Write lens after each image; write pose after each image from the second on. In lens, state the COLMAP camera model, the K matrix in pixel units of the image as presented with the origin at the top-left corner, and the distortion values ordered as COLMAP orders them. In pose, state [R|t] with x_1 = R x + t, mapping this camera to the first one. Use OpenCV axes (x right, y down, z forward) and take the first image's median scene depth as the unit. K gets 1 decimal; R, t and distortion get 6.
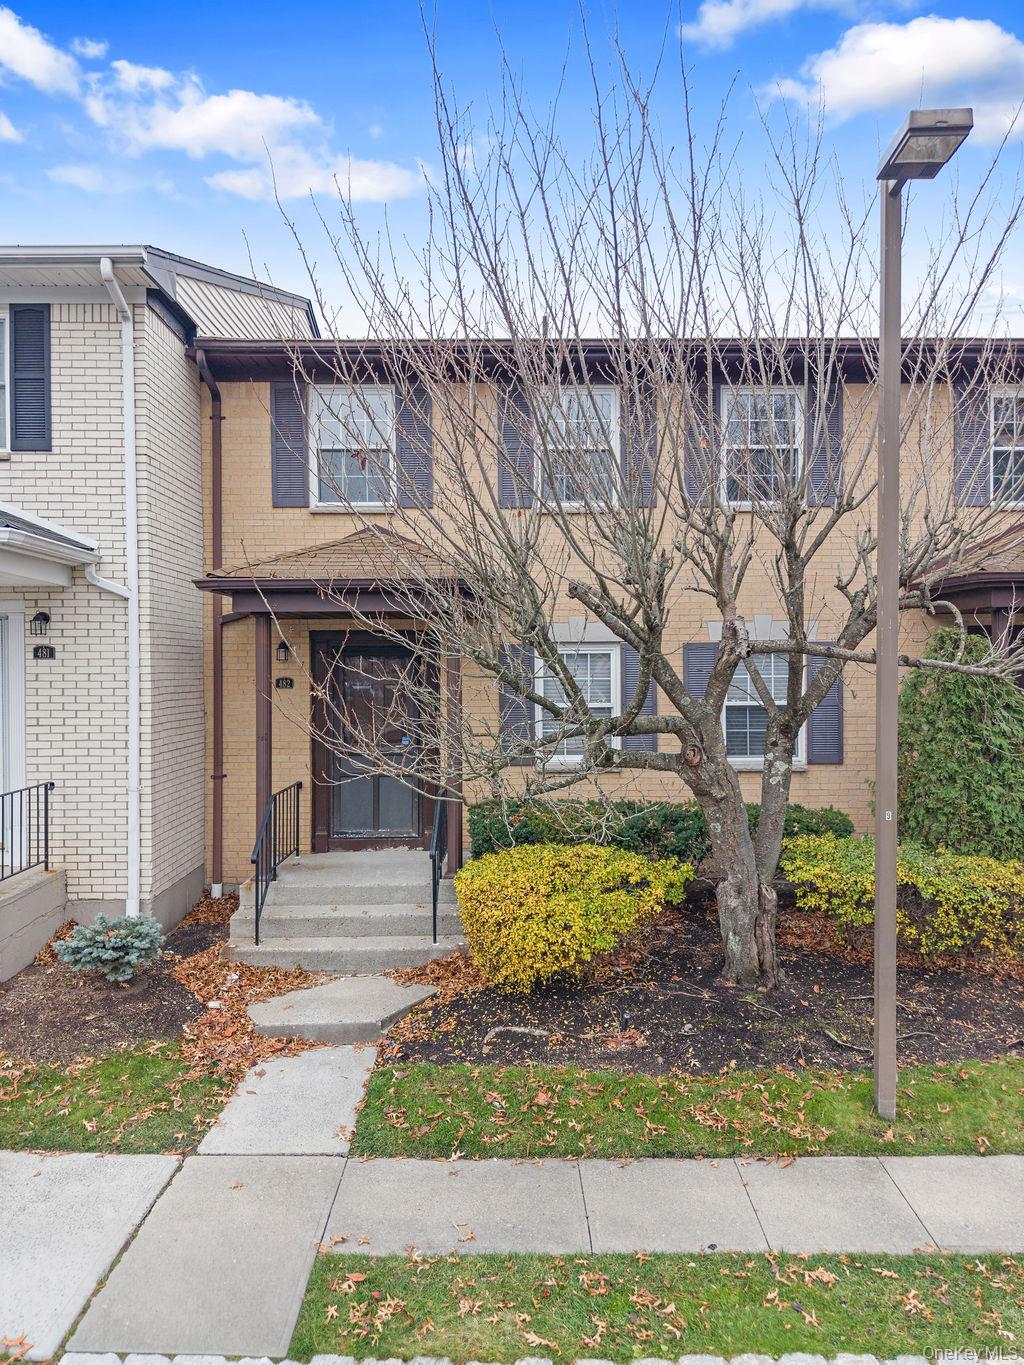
lens RADIAL K [[946.5, 0, 517.8], [0, 946.5, 673.5], [0, 0, 1]] dist [-0.012028, -0.003384]
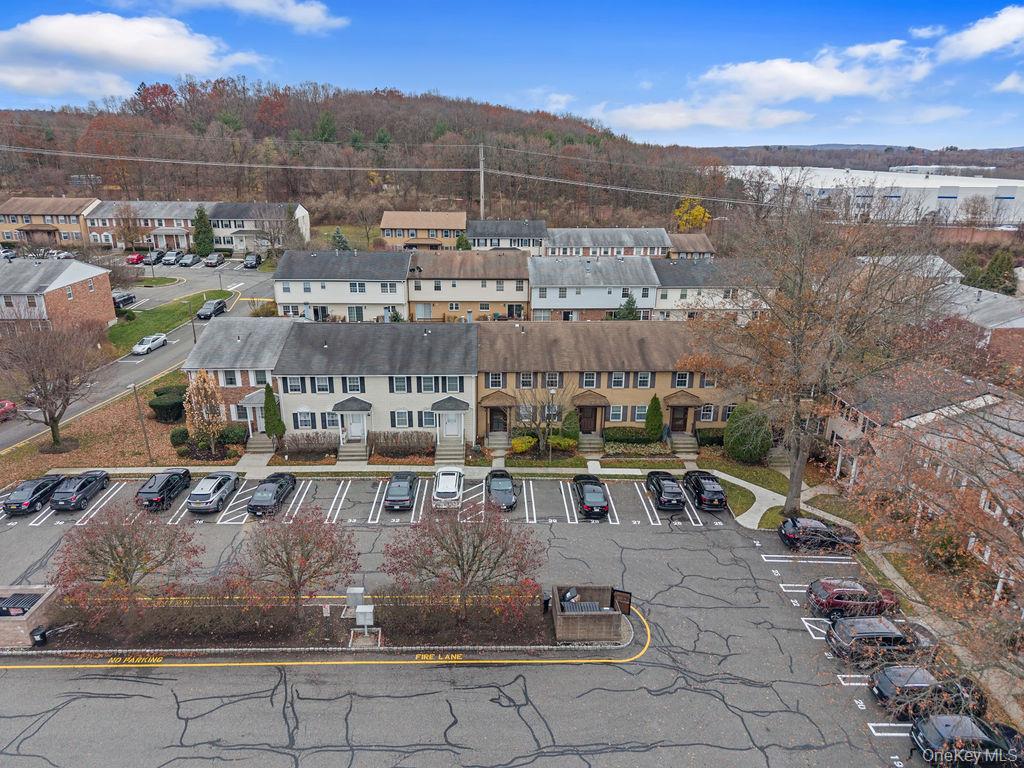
lens RADIAL K [[710.0, 0, 512.0], [0, 710.0, 384.0], [0, 0, 1]] dist [-0.012028, -0.003384]
pose [[0.999825, 0.008848, 0.016483, -0.173727], [-0.013479, 0.951698, 0.306740, -2.356955], [-0.012972, -0.306908, 0.951651, -5.250691]]
